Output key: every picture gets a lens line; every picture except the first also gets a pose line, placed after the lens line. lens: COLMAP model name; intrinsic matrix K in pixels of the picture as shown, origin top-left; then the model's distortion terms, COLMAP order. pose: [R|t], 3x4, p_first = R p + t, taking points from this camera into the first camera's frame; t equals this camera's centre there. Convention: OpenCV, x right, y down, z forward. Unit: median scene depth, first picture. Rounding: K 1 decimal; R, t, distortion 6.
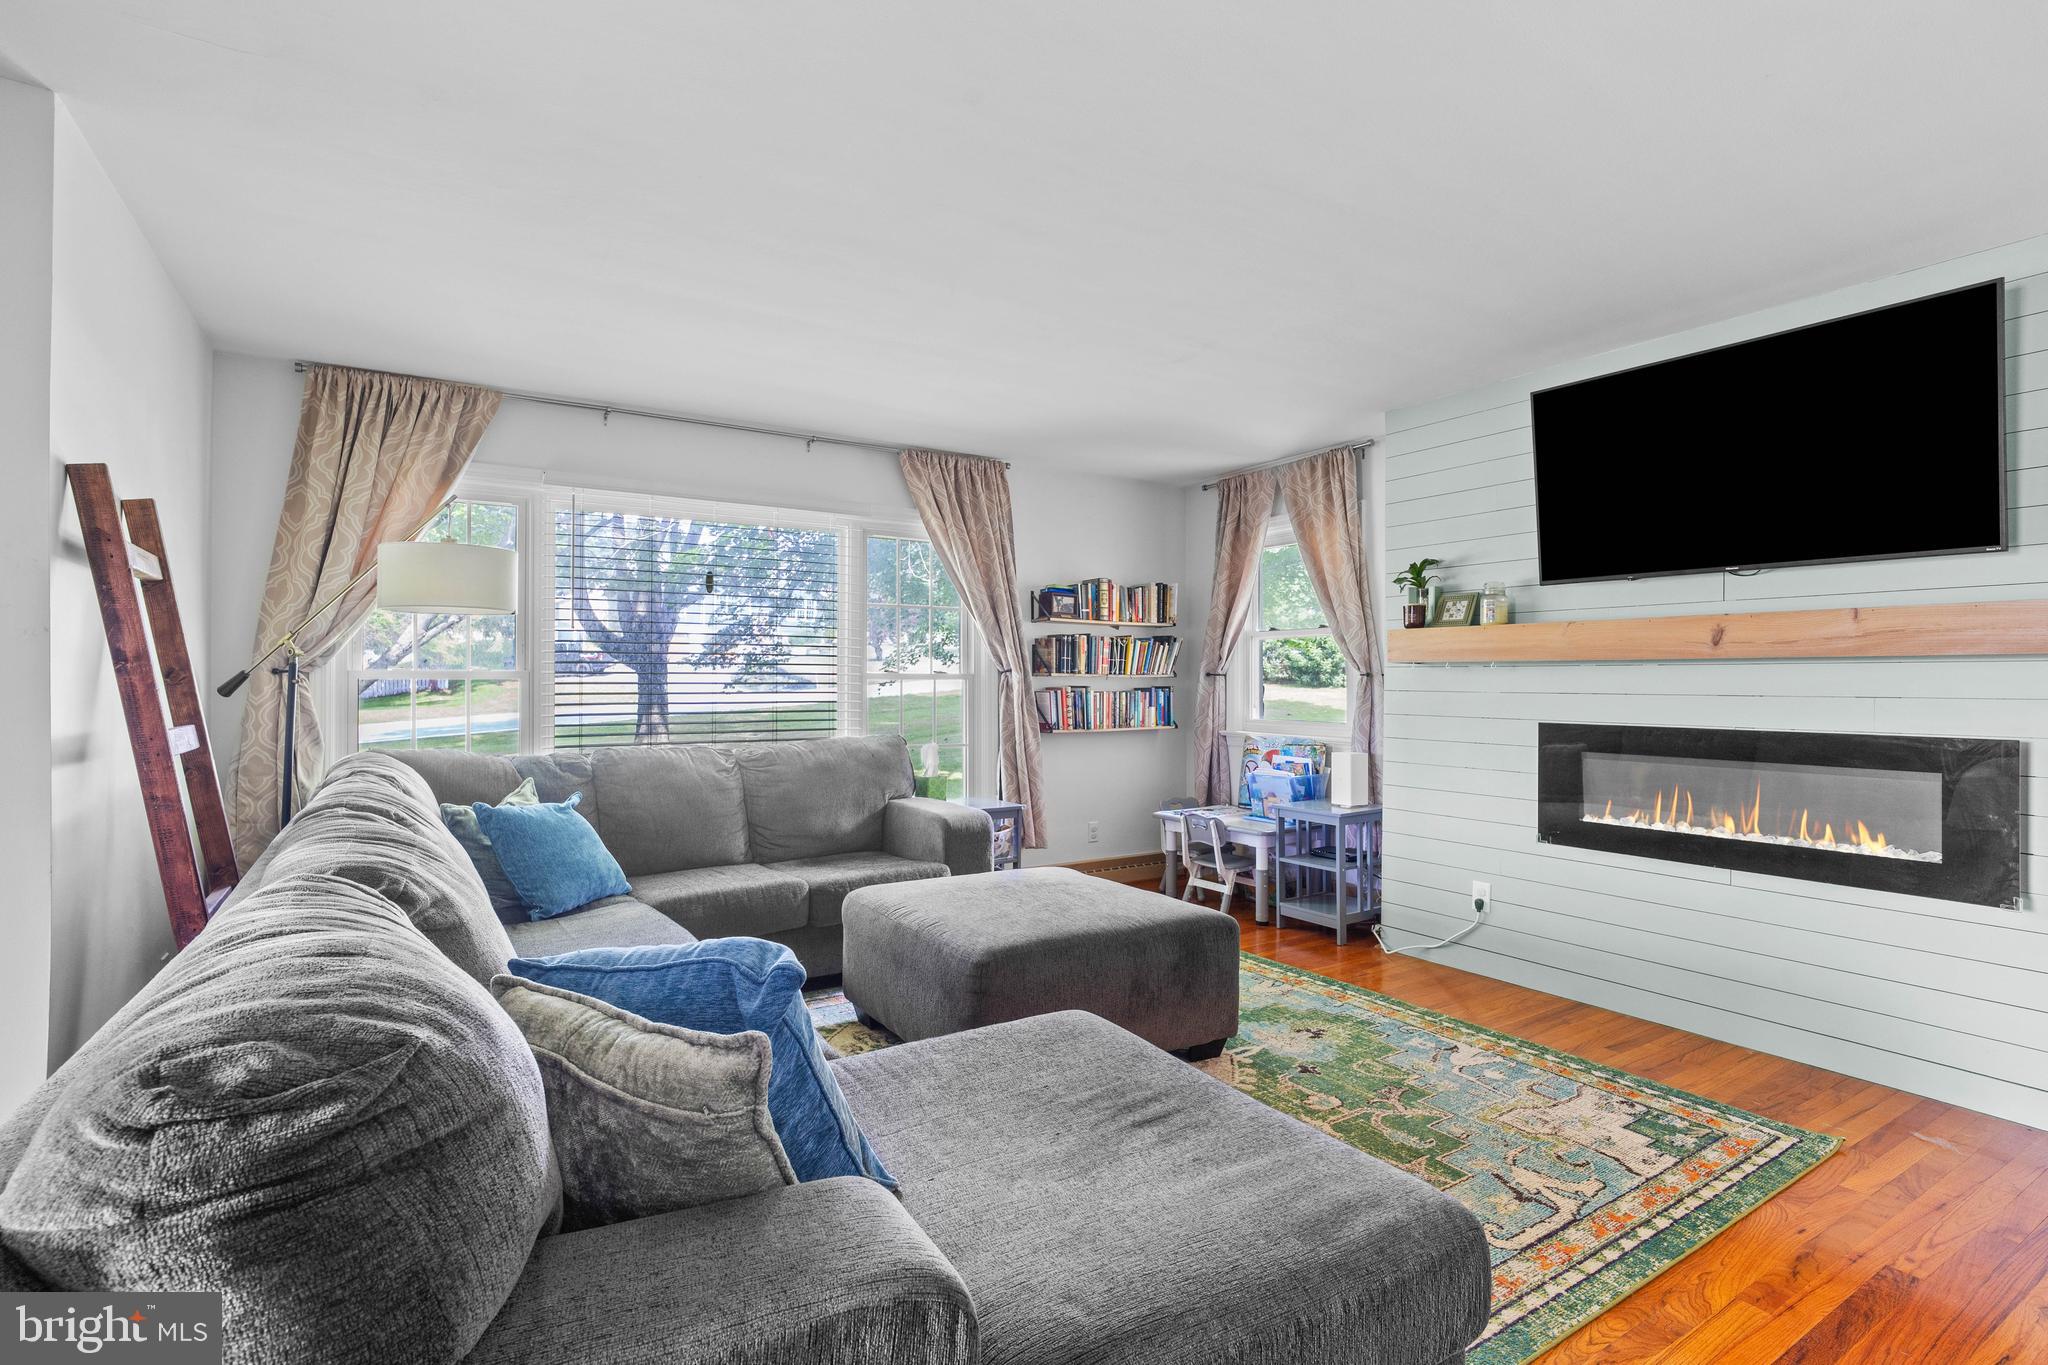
lens RADIAL K [[967.4, 0, 1020.2], [0, 967.4, 685.6], [0, 0, 1]] dist [-0.013274, 0.002122]
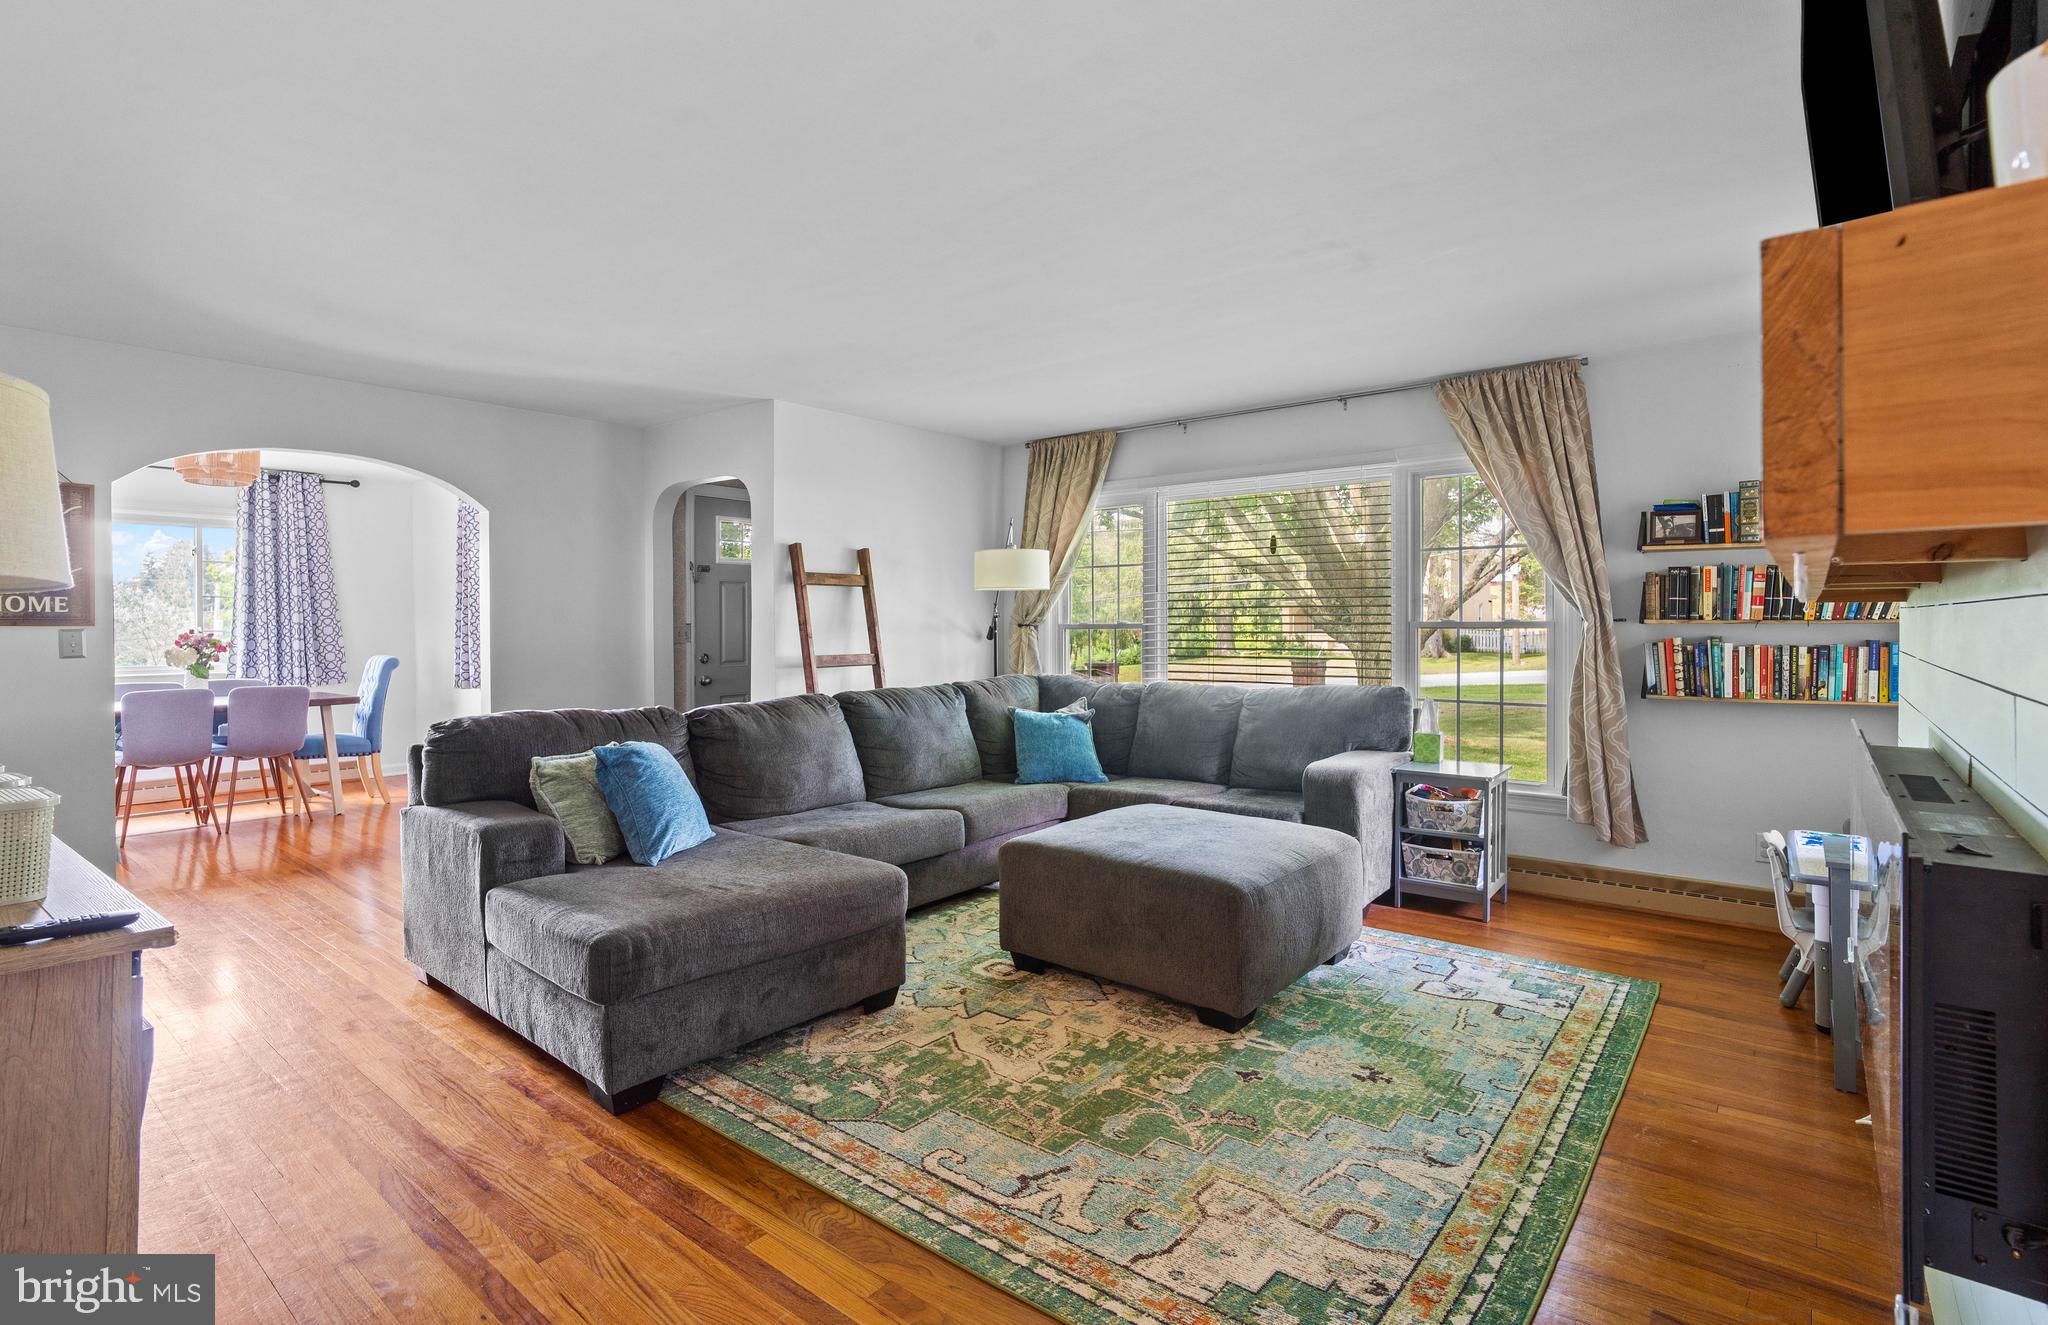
lens RADIAL K [[1007.9, 0, 1026.4], [0, 1007.9, 642.8], [0, 0, 1]] dist [-0.010081, 0.003873]
pose [[0.313979, 0.015080, -0.949310, 0.901341], [0.001415, 0.999865, 0.016351, -0.012032], [0.949429, -0.006477, 0.313915, 0.422076]]
